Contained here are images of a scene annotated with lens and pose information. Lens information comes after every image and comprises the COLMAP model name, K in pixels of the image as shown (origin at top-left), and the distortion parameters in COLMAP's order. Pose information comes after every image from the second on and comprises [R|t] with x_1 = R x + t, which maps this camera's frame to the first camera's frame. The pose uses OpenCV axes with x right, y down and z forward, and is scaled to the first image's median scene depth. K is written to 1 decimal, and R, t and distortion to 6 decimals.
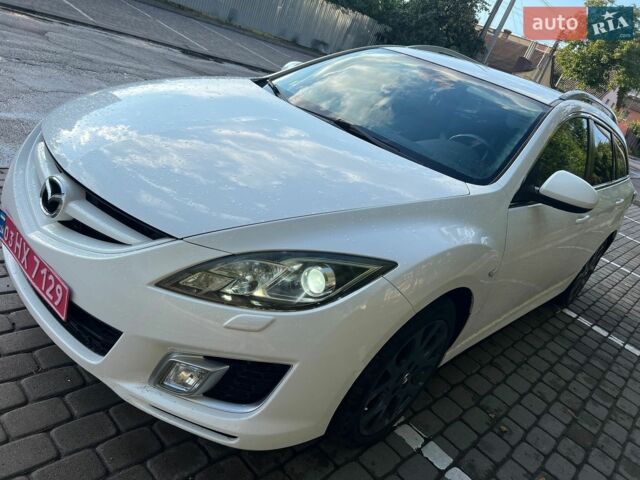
lens RADIAL K [[478.6, 0, 320.0], [0, 478.6, 240.0], [0, 0, 1]] dist [0.047903, -0.052821]
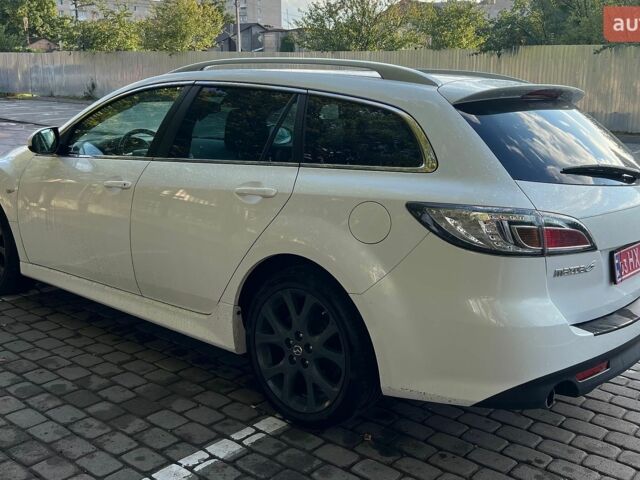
lens RADIAL K [[676.5, 0, 361.0], [0, 676.5, 199.9], [0, 0, 1]] dist [0.036670, -0.017398]
pose [[0.090866, -0.171521, -0.980981, 1.665467], [-0.390337, 0.900101, -0.193535, 0.048185], [0.916177, 0.400499, 0.014838, 1.278199]]
